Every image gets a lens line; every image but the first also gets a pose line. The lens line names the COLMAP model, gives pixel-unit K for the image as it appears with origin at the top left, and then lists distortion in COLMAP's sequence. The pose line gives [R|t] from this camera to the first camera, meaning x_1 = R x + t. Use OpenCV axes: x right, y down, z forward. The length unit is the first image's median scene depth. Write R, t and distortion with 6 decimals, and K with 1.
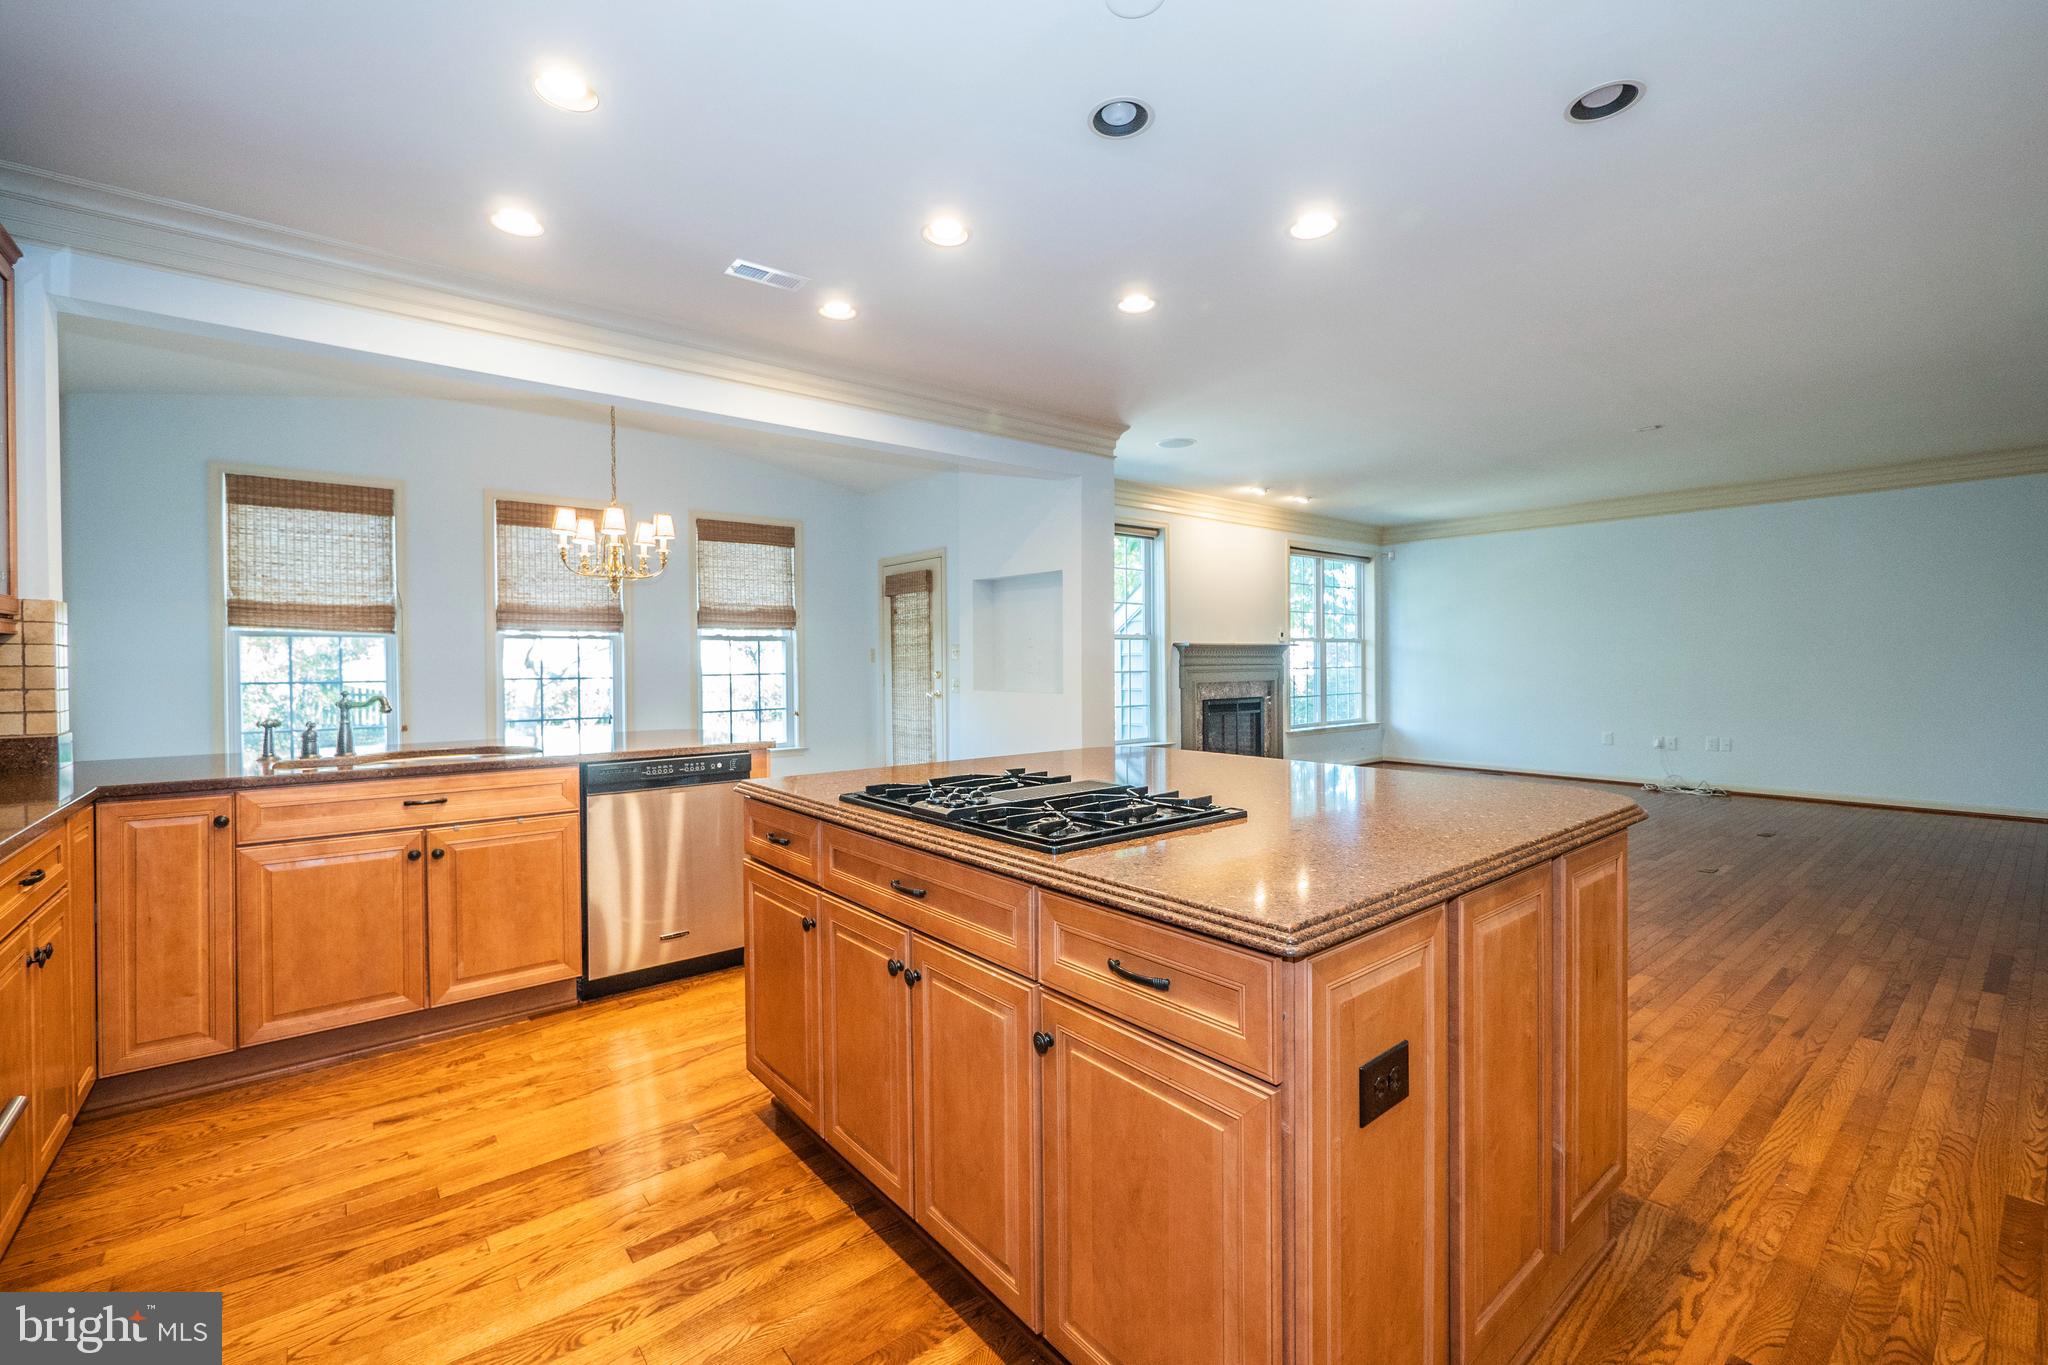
lens RADIAL K [[864.1, 0, 1014.4], [0, 864.1, 668.9], [0, 0, 1]] dist [-0.005847, 0.000273]
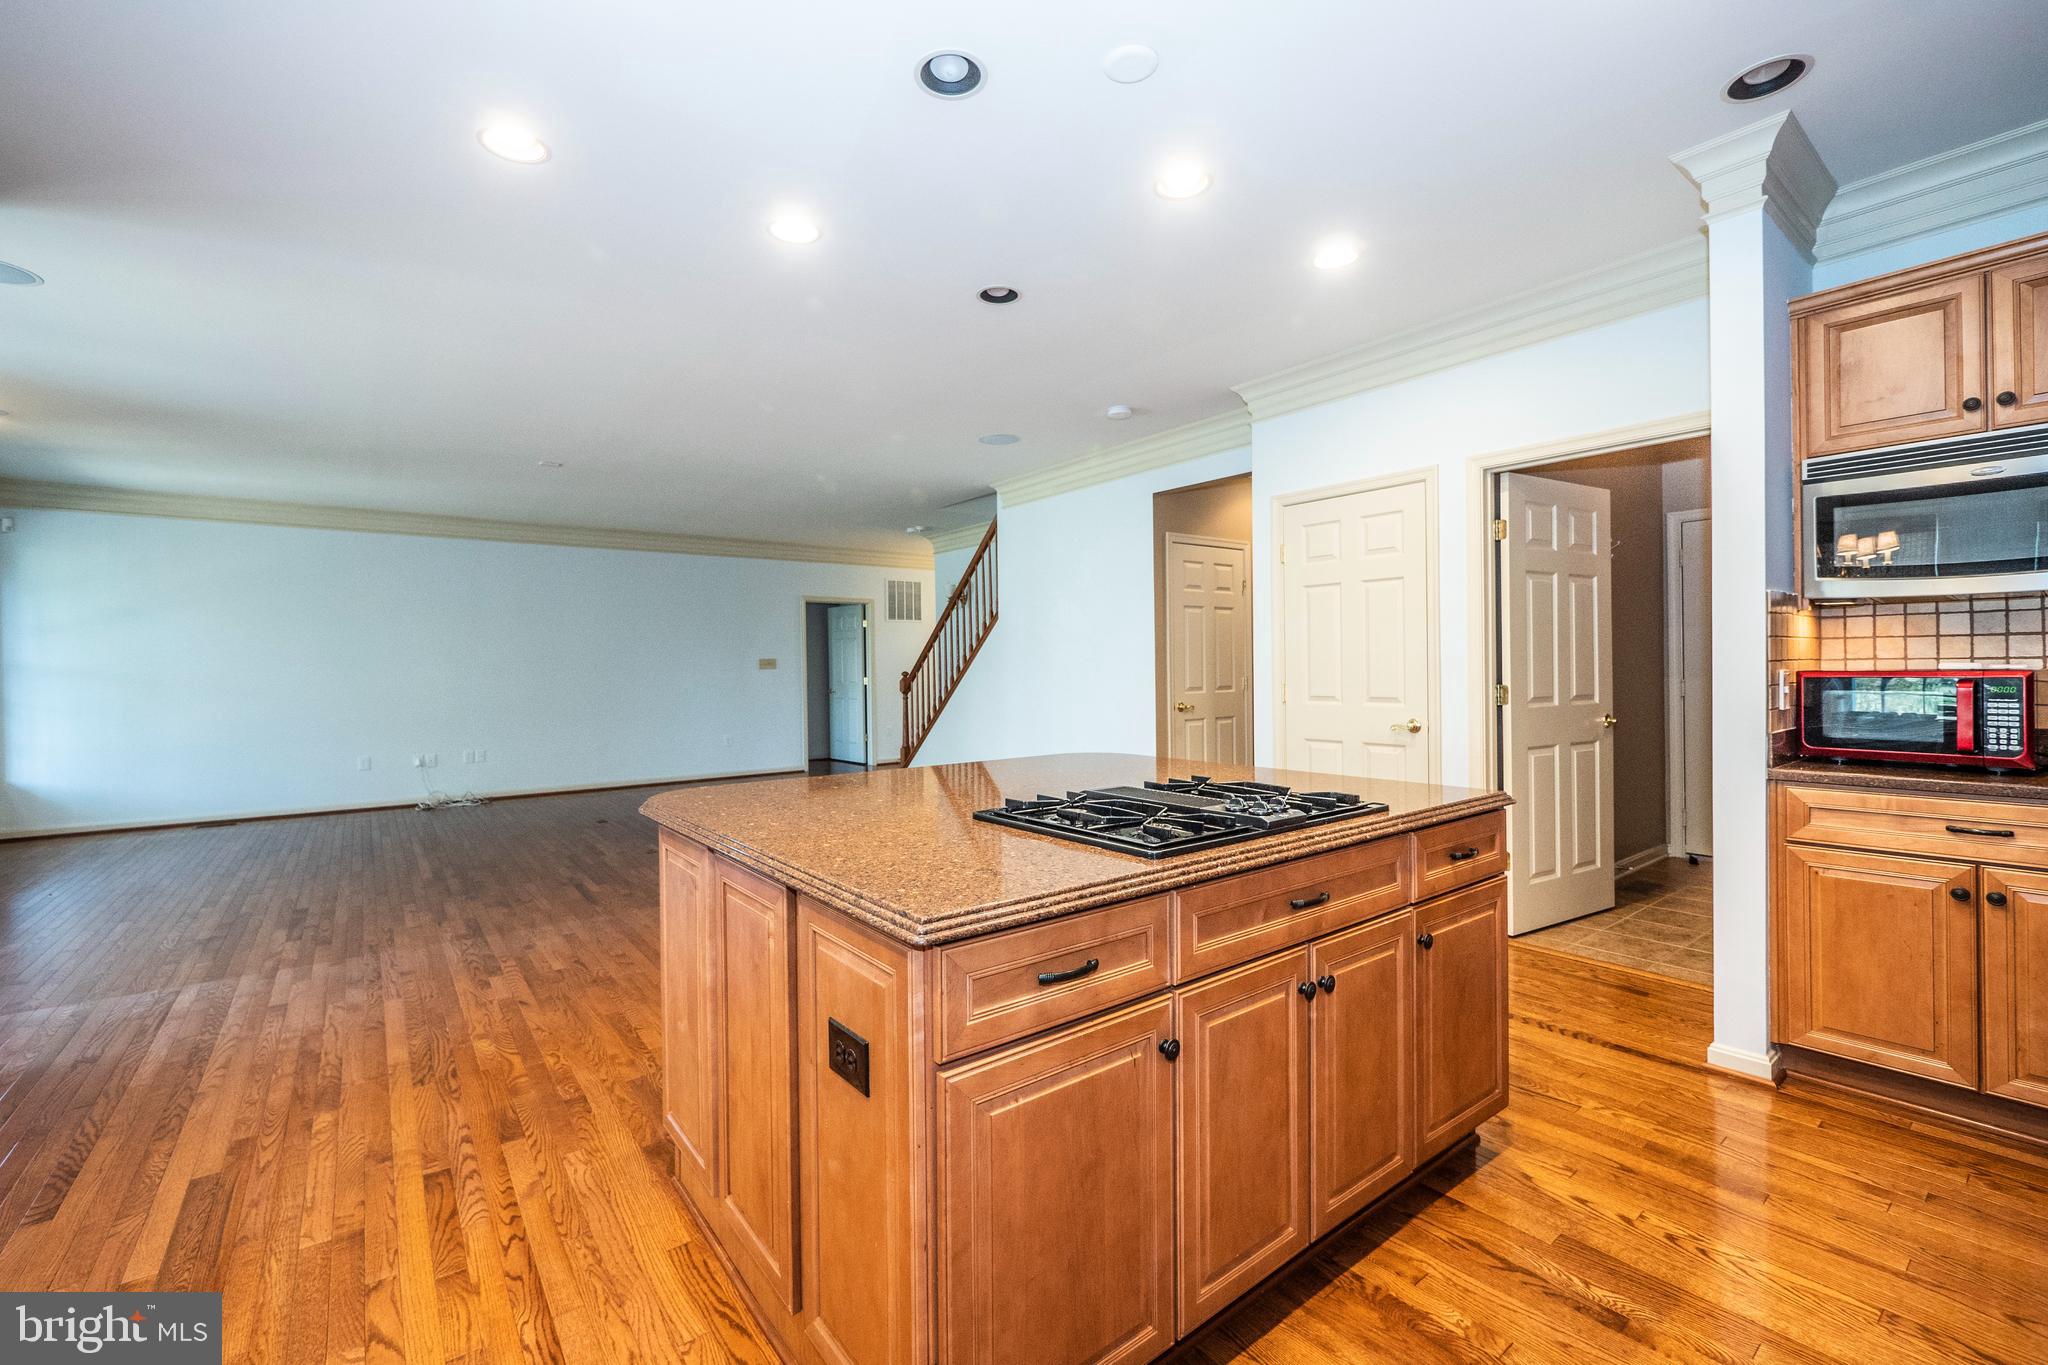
lens RADIAL K [[841.0, 0, 964.8], [0, 841.0, 680.5], [0, 0, 1]] dist [0.014297, 0.000115]
pose [[0.056186, -0.003042, 0.998416, -0.323225], [0.022540, 0.999744, 0.001778, 0.001850], [-0.998166, 0.022405, 0.056240, 0.401038]]
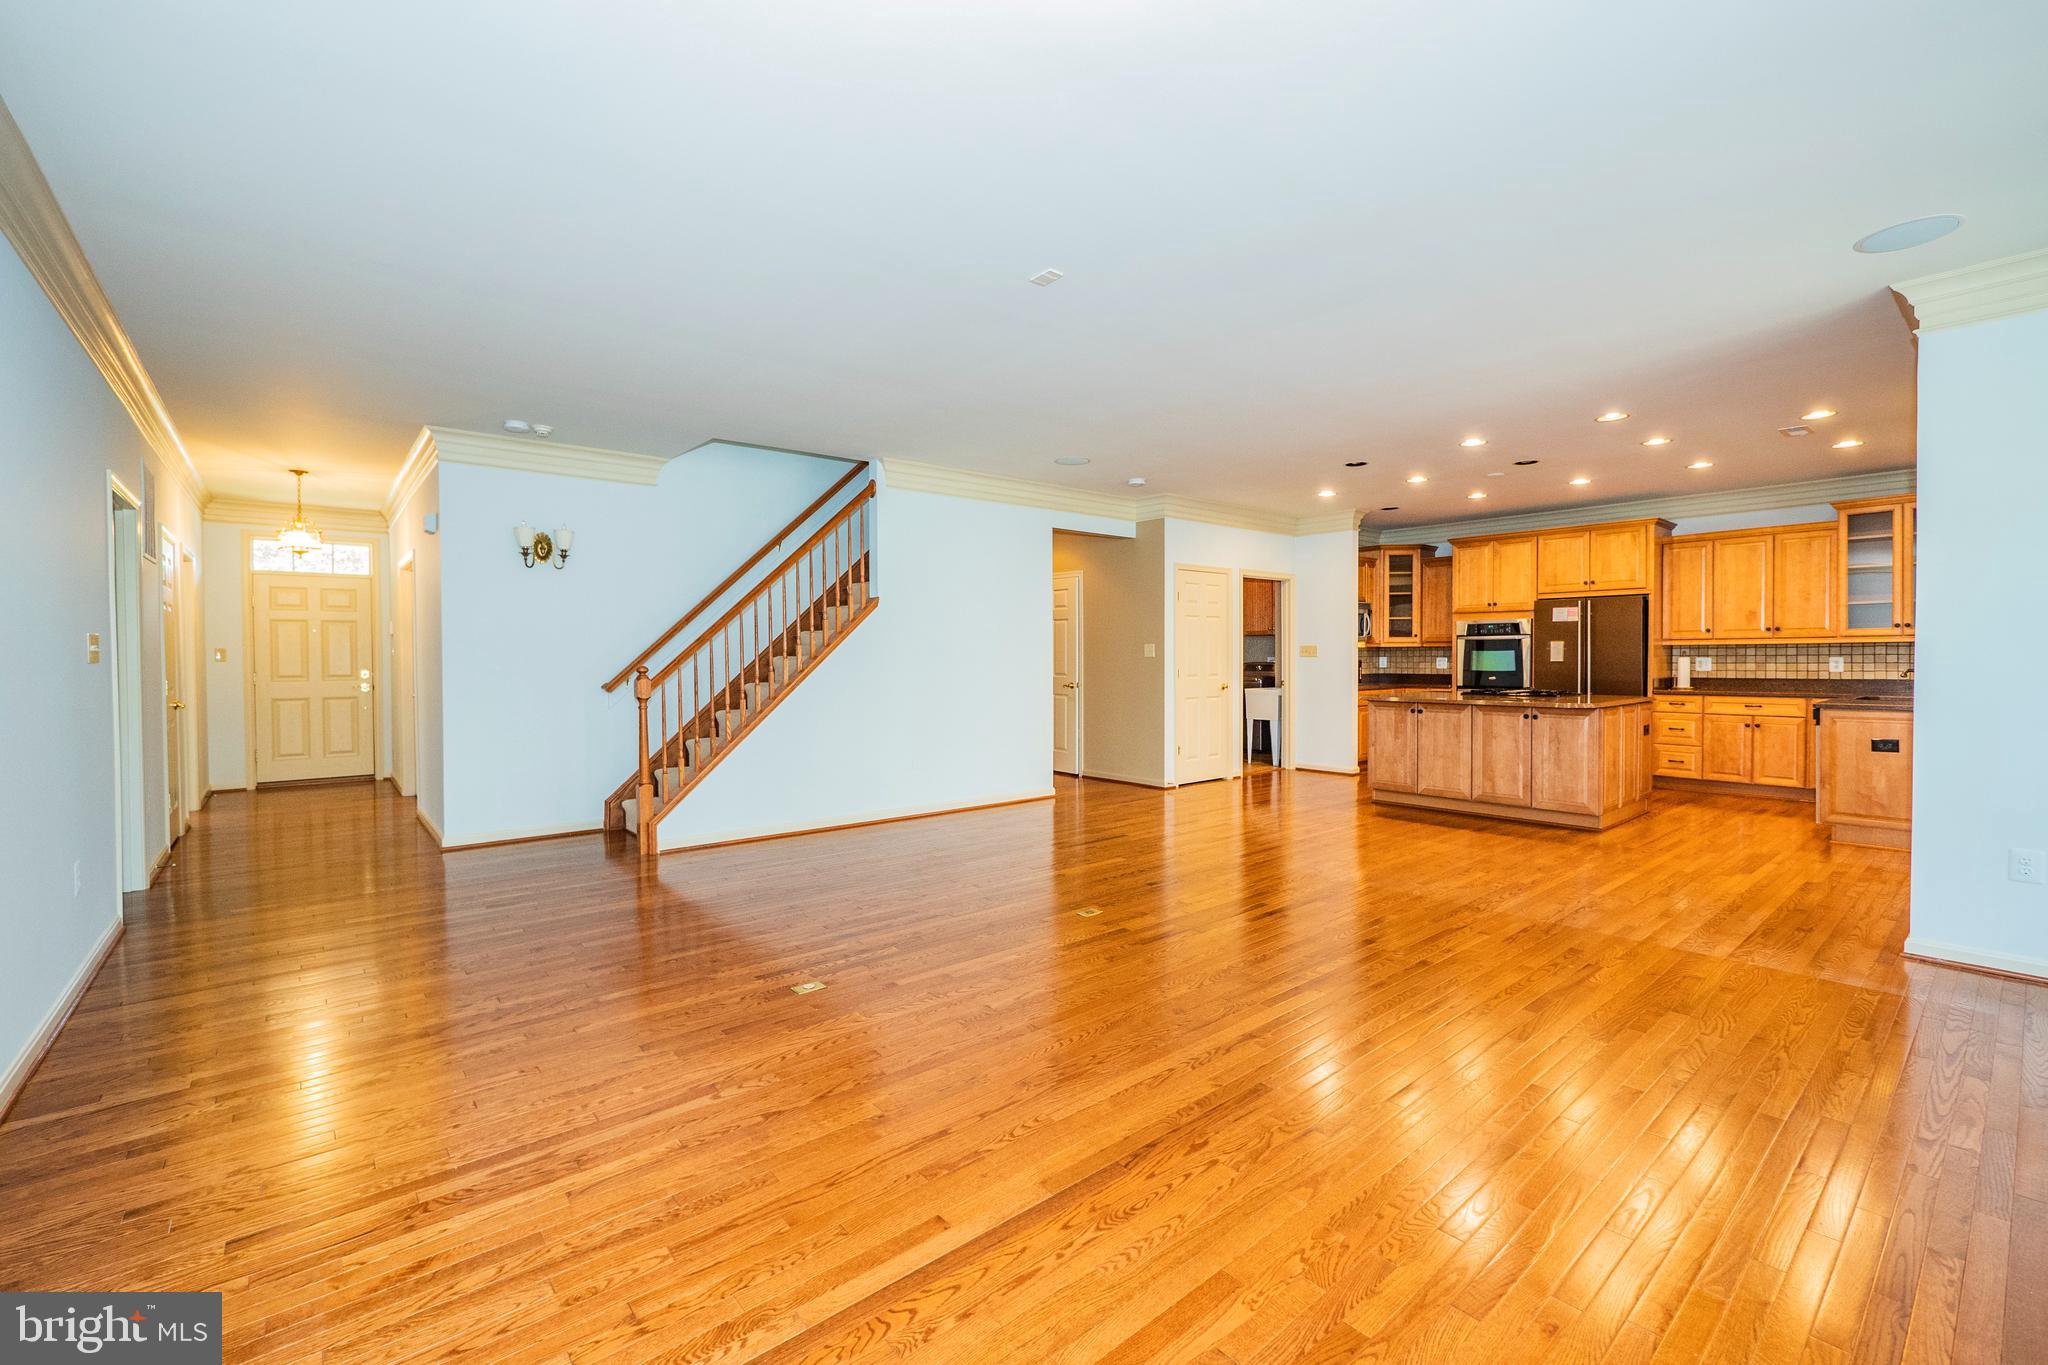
lens RADIAL K [[864.1, 0, 1014.4], [0, 864.1, 668.9], [0, 0, 1]] dist [-0.005847, 0.000273]
pose [[-0.999763, 0.011405, -0.018529, 0.757167], [0.010916, 0.999595, 0.026286, -0.023923], [0.018821, 0.026077, -0.999483, 1.583842]]
